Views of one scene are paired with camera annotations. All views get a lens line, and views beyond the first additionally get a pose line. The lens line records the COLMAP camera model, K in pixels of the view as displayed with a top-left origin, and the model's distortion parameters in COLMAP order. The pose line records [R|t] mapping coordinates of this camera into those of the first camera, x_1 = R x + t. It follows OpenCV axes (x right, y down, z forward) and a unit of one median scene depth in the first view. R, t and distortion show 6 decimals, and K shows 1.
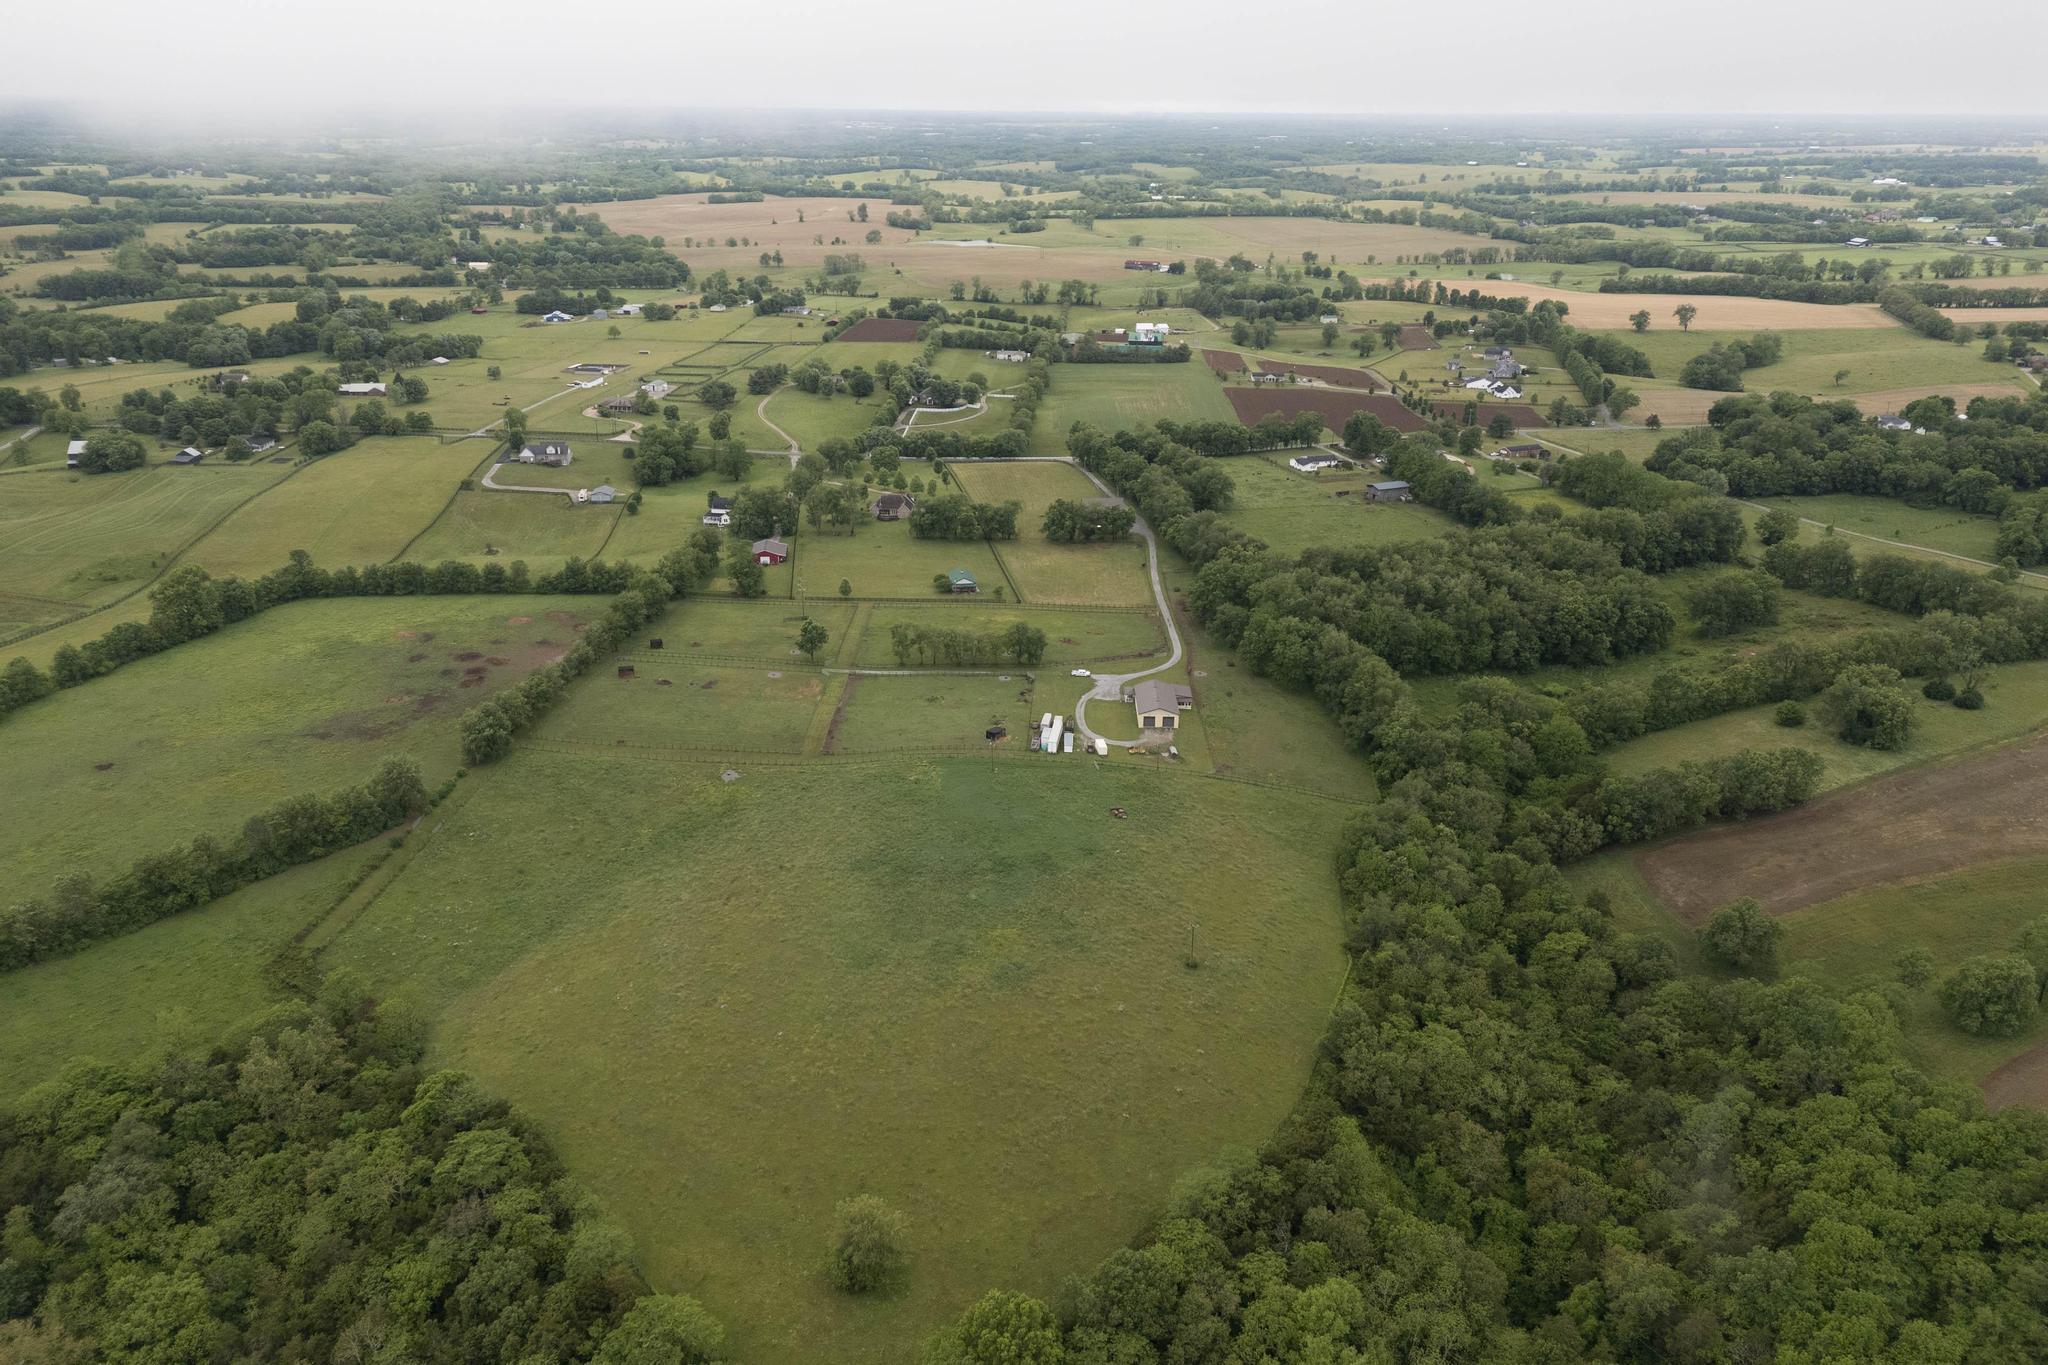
lens RADIAL K [[1465.6, 0, 1011.3], [0, 1465.6, 739.7], [0, 0, 1]] dist [0.079500, -0.065995]
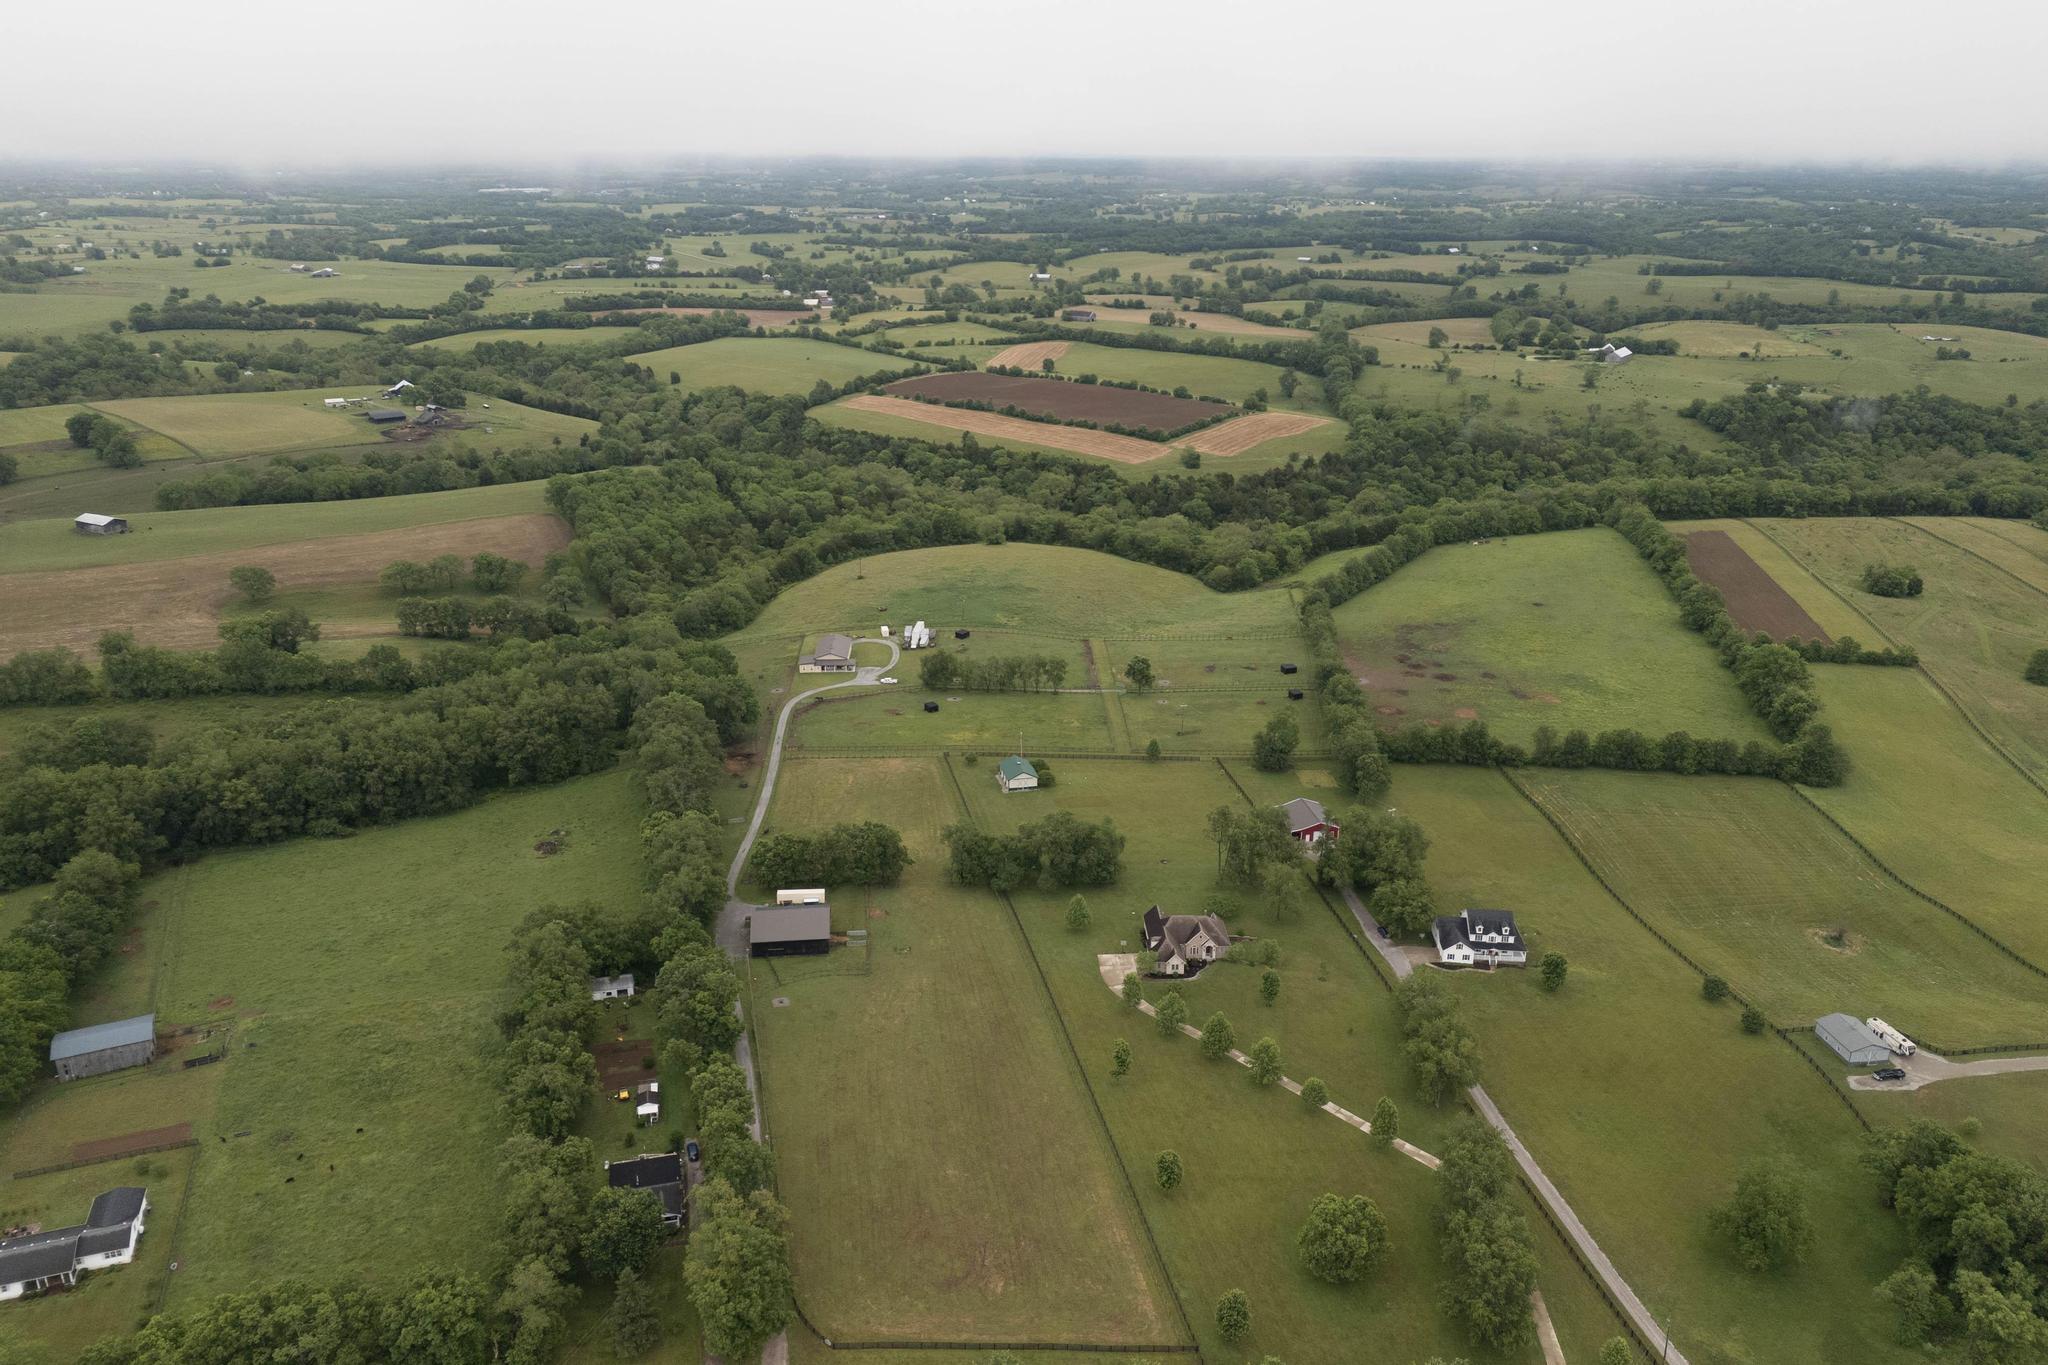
lens RADIAL K [[1465.6, 0, 1011.3], [0, 1465.6, 739.7], [0, 0, 1]] dist [0.079500, -0.065995]
pose [[-0.998711, 0.004498, -0.050555, 0.004774], [-0.032925, 0.700629, 0.712766, -0.334319], [0.038626, 0.713512, -0.699578, 0.751687]]
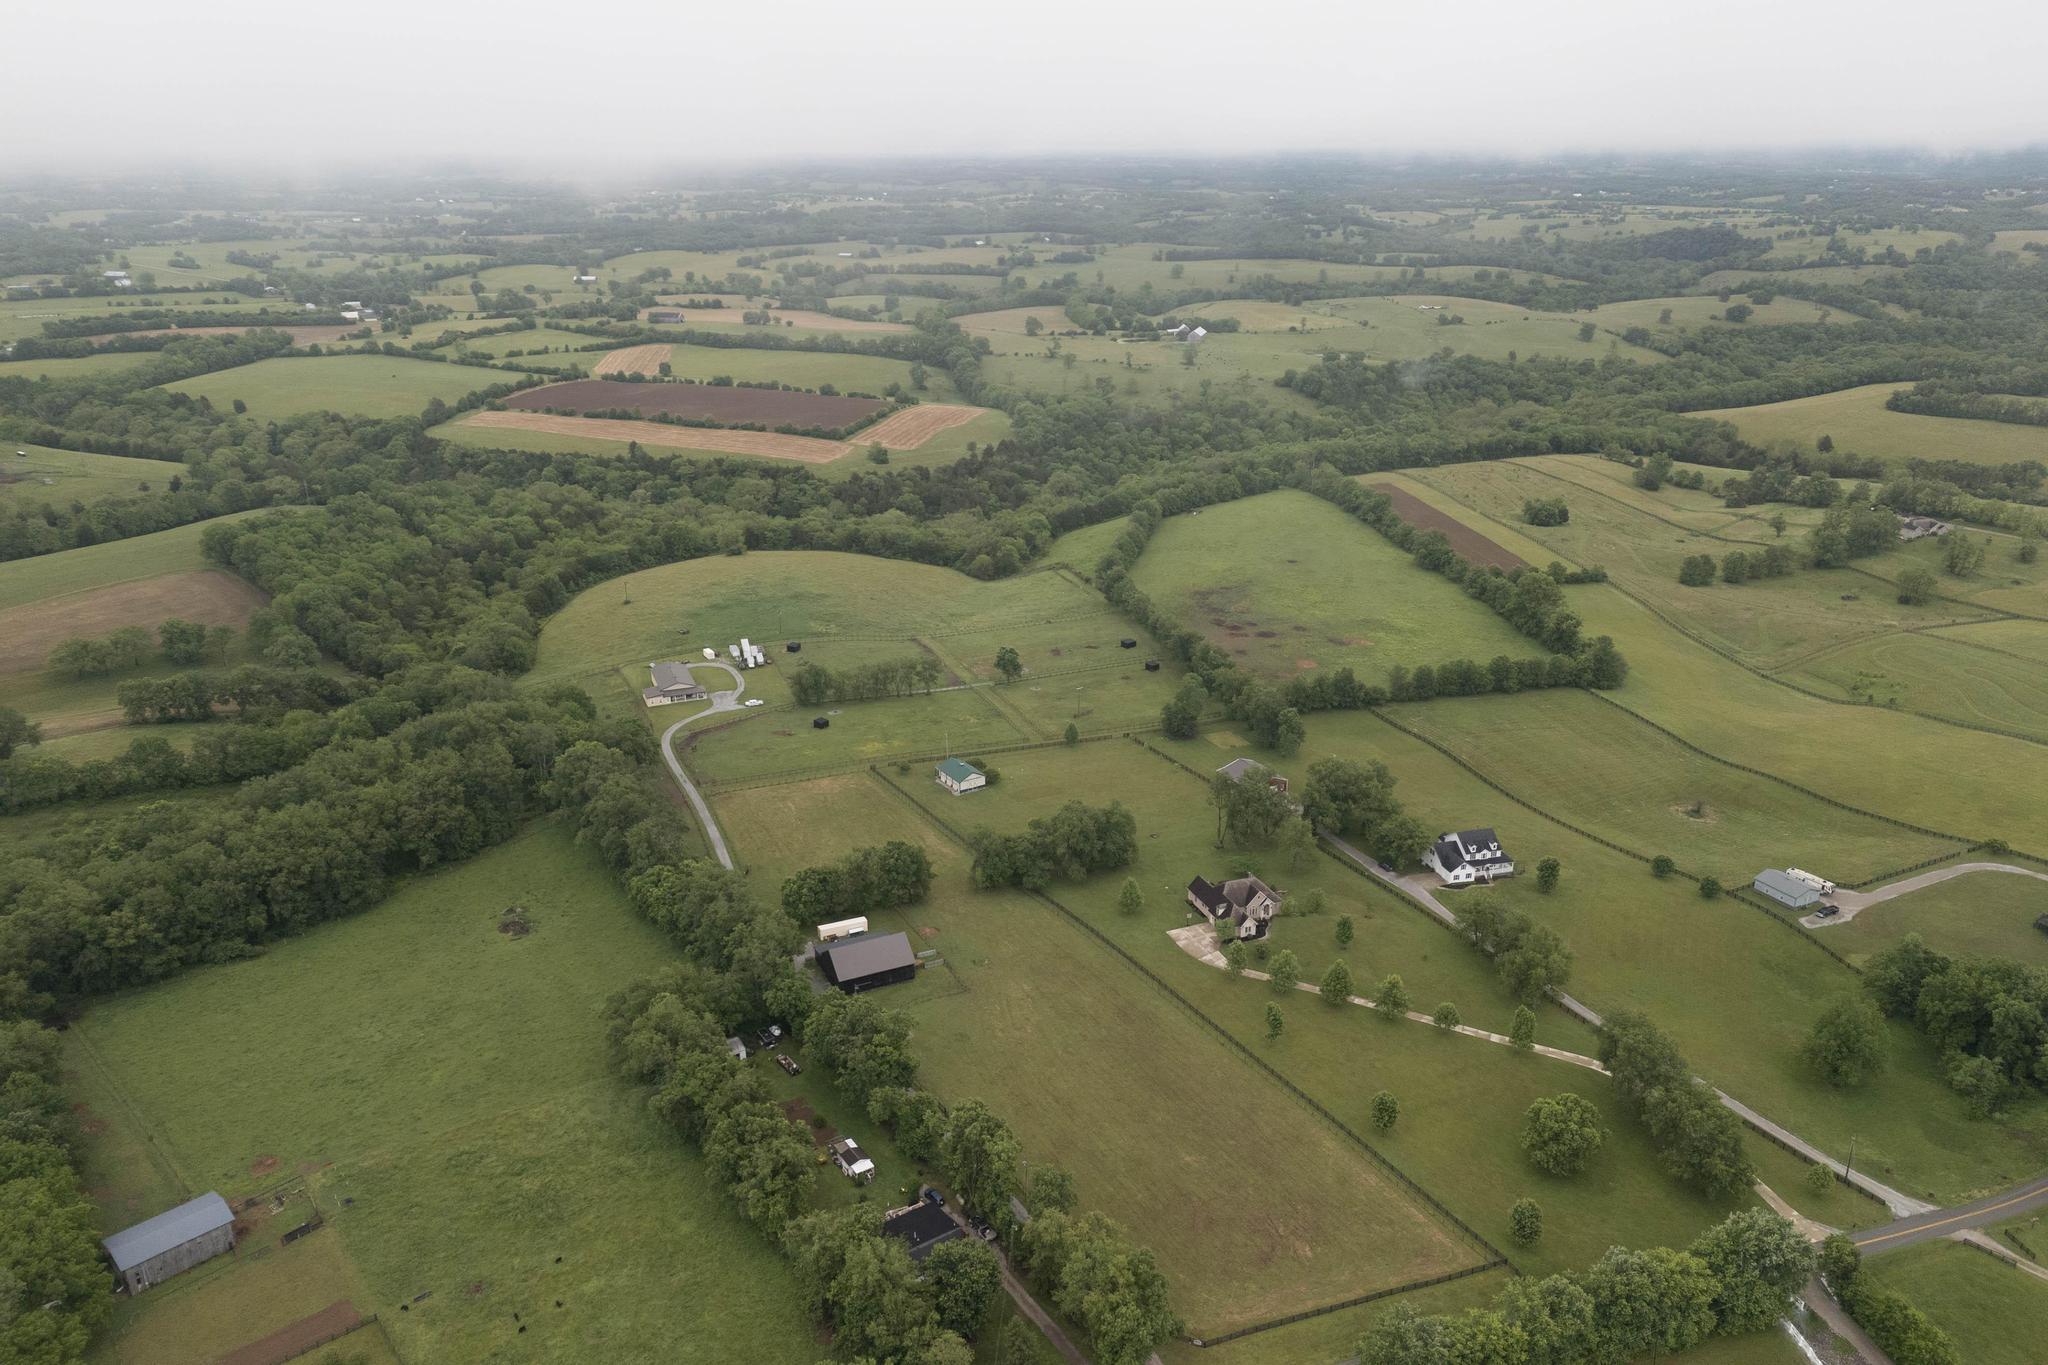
lens RADIAL K [[1465.6, 0, 1011.3], [0, 1465.6, 739.7], [0, 0, 1]] dist [0.079500, -0.065995]
pose [[-0.925337, 0.137647, -0.353278, 0.105364], [-0.155392, 0.712236, 0.684524, -0.324236], [0.345840, 0.688312, -0.637669, 0.730945]]
